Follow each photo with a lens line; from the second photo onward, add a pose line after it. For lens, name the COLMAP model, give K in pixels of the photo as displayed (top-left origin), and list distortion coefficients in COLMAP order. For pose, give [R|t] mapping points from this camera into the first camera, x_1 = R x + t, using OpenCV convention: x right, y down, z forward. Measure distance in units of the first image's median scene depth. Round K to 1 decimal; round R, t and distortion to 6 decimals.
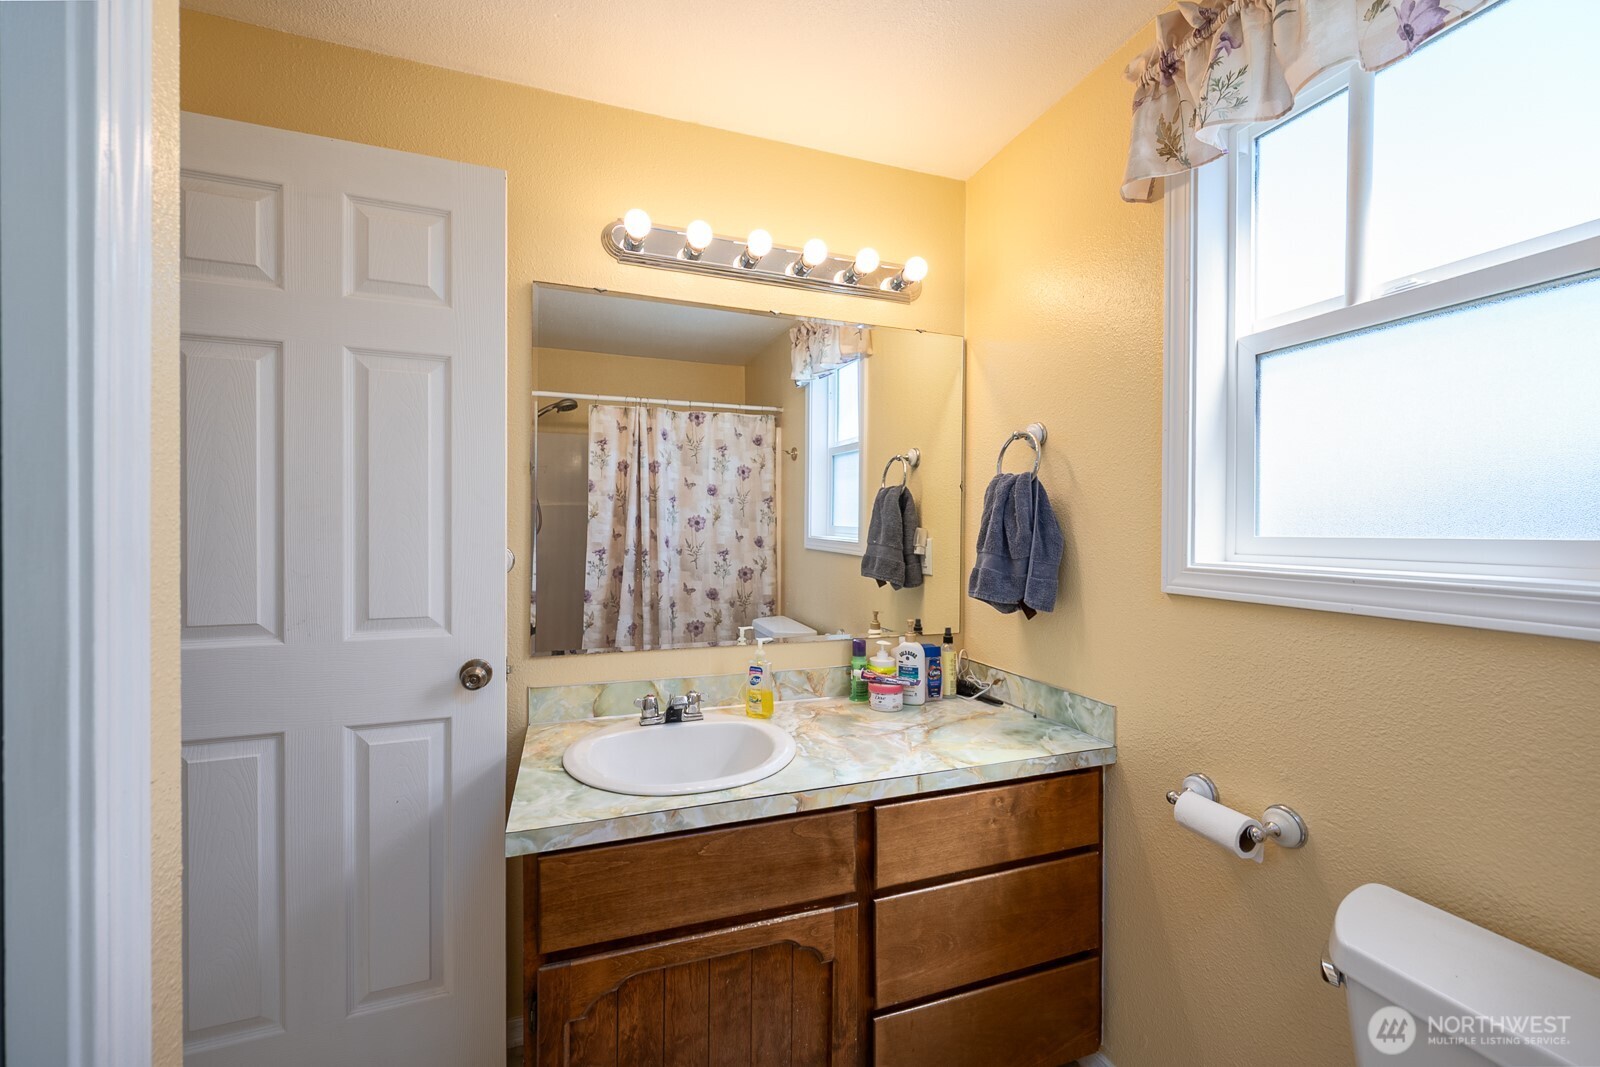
lens RADIAL K [[630.2, 0, 803.3], [0, 630.2, 531.6], [0, 0, 1]] dist [-0.001295, 0.000345]
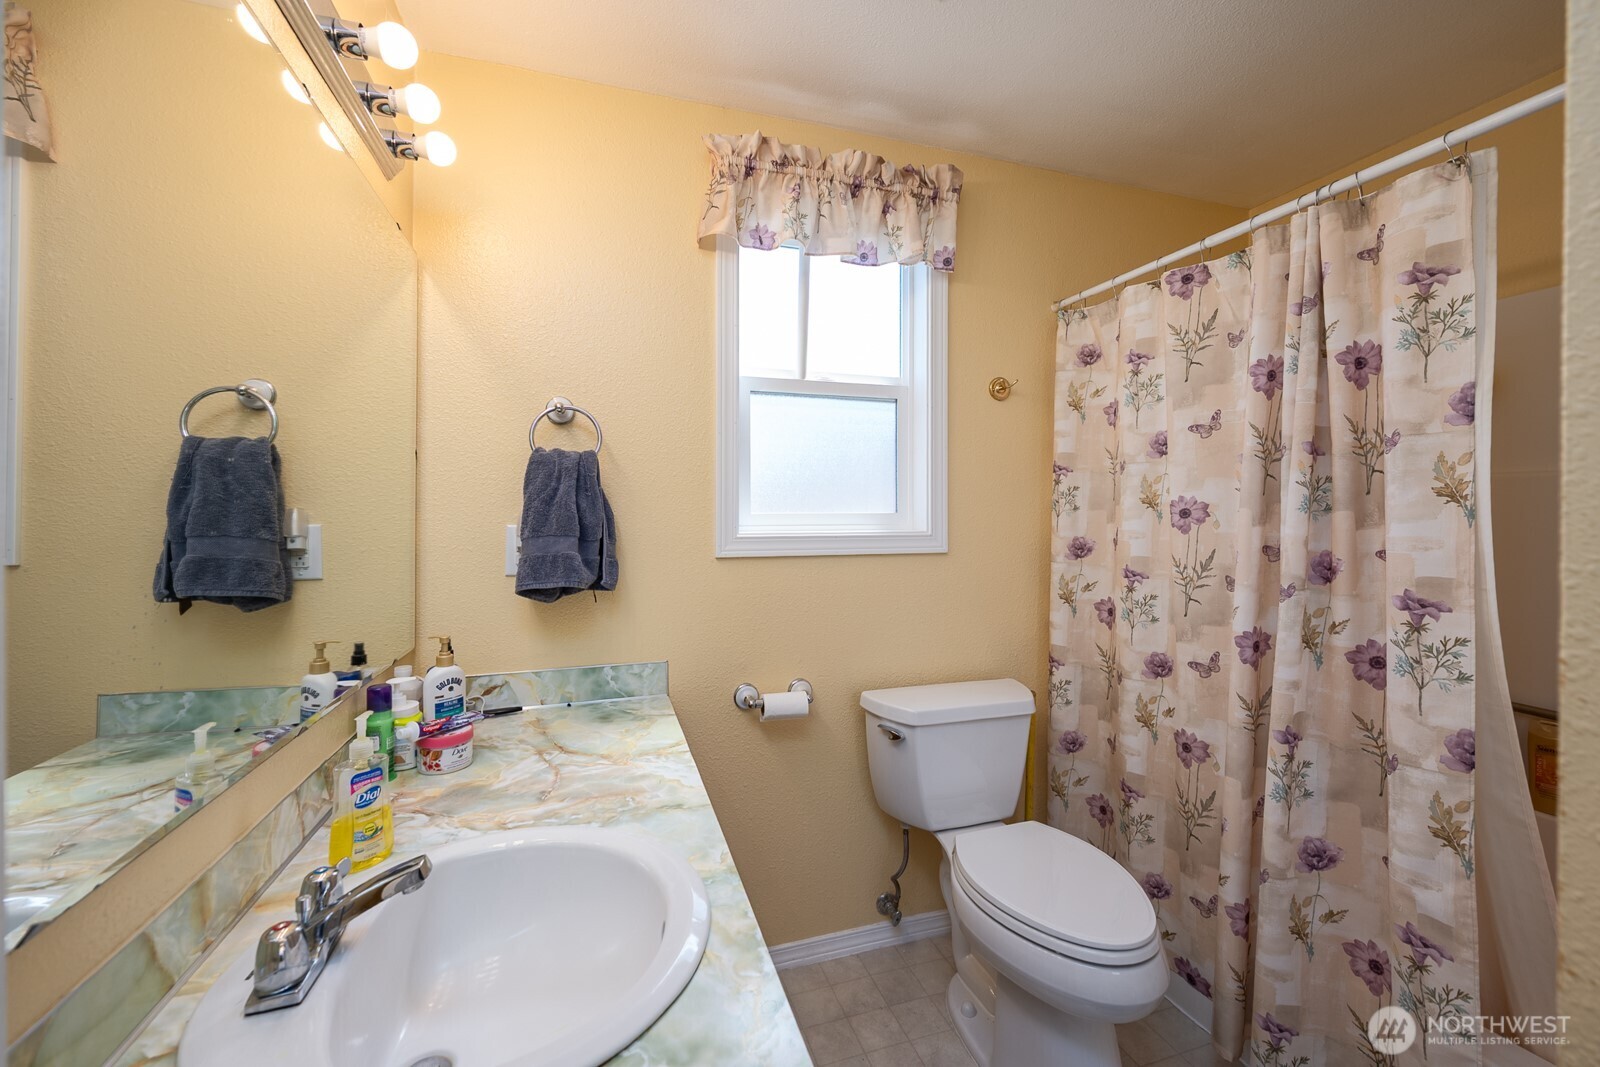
lens RADIAL K [[630.2, 0, 804.9], [0, 630.2, 518.9], [0, 0, 1]] dist [-0.001295, 0.000345]
pose [[0.044905, -0.011915, 0.998920, -0.625838], [0.007143, 0.999907, 0.011606, 0.002837], [-0.998966, 0.006614, 0.044986, 0.662743]]
